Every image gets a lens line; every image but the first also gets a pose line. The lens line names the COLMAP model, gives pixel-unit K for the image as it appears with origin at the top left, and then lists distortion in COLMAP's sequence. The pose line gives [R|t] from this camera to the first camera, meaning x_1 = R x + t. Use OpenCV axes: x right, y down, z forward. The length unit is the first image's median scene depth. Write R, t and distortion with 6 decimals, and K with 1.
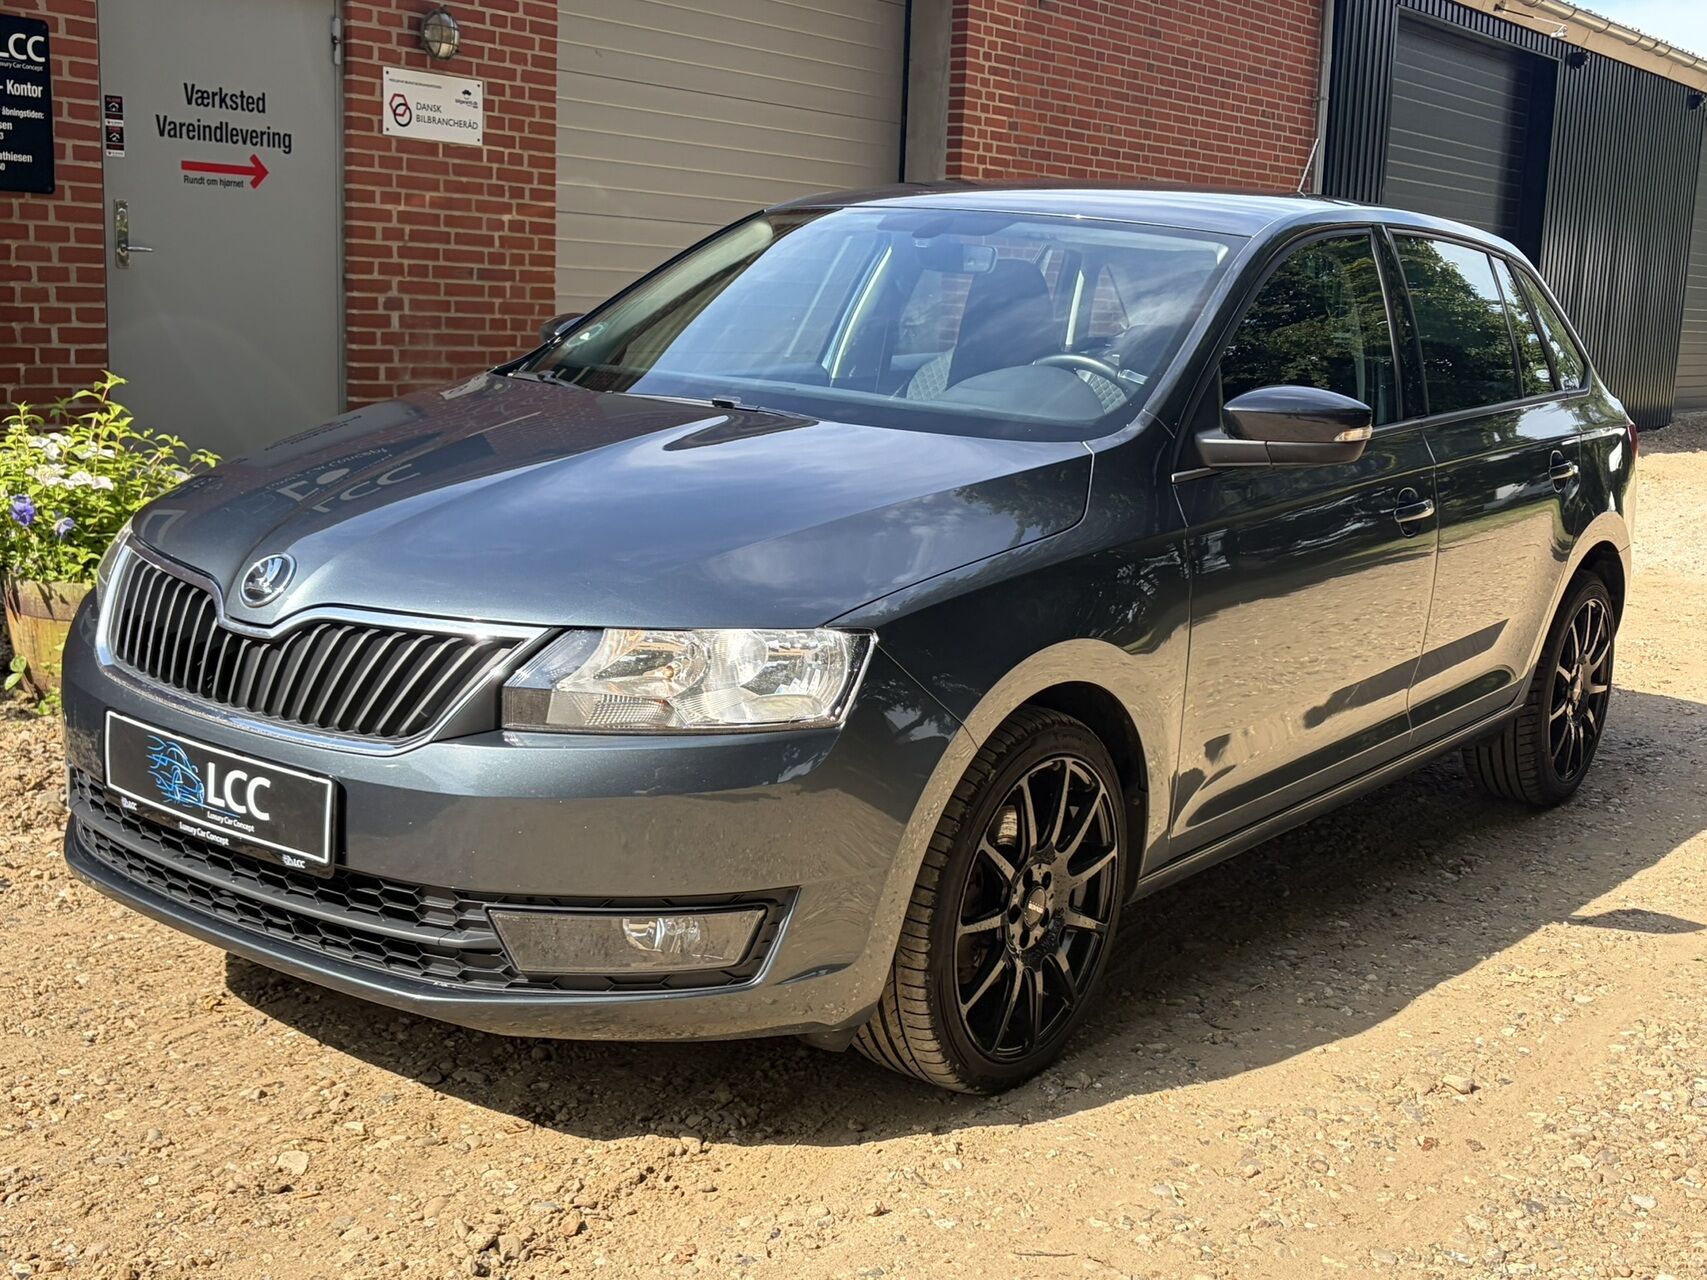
lens RADIAL K [[1994.0, 0, 868.2], [0, 1994.0, 657.2], [0, 0, 1]] dist [0.022350, 0.000000]
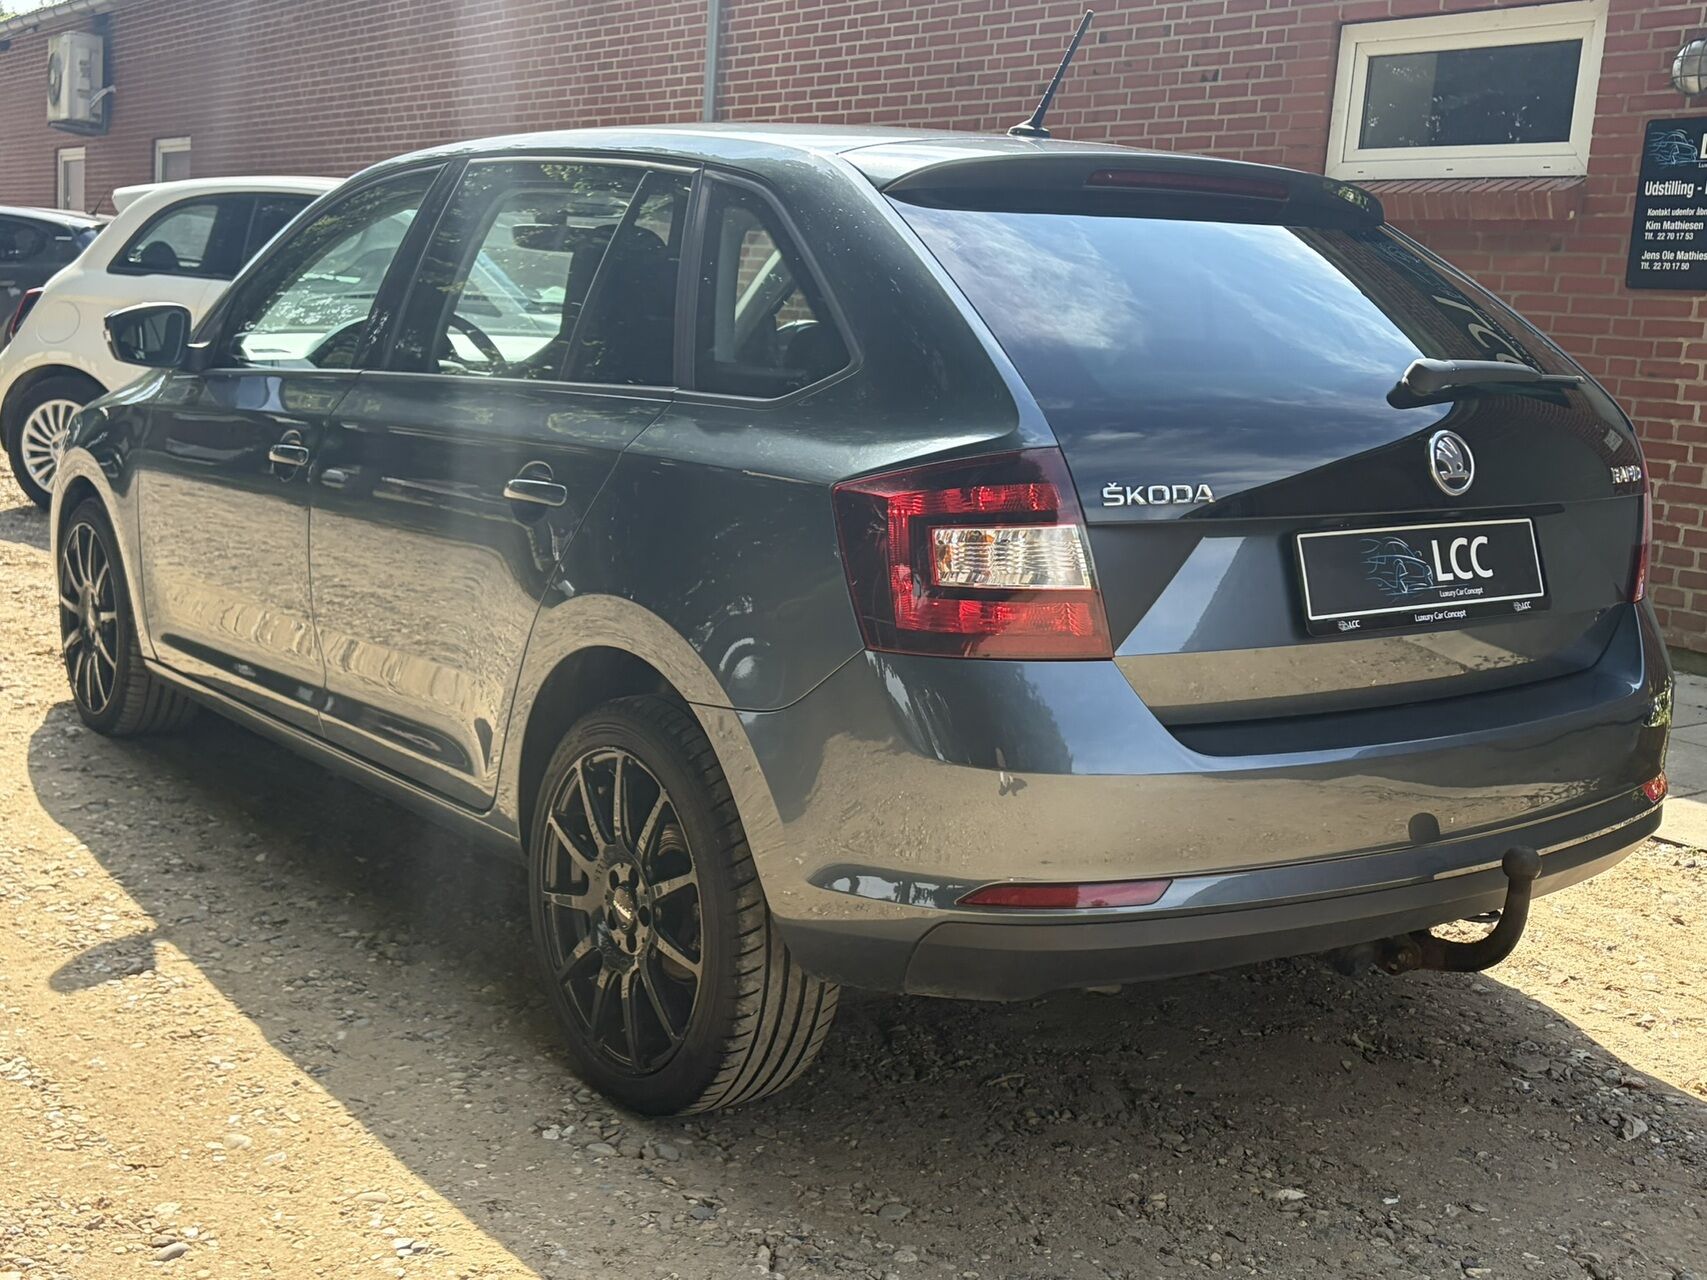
lens RADIAL K [[1994.0, 0, 844.8], [0, 1994.0, 639.4], [0, 0, 1]] dist [0.022350, 0.000000]
pose [[-0.281083, 0.092880, -0.955178, 0.574173], [-0.246668, 0.954875, 0.165438, -0.108912], [0.927441, 0.282113, -0.245488, 0.775617]]
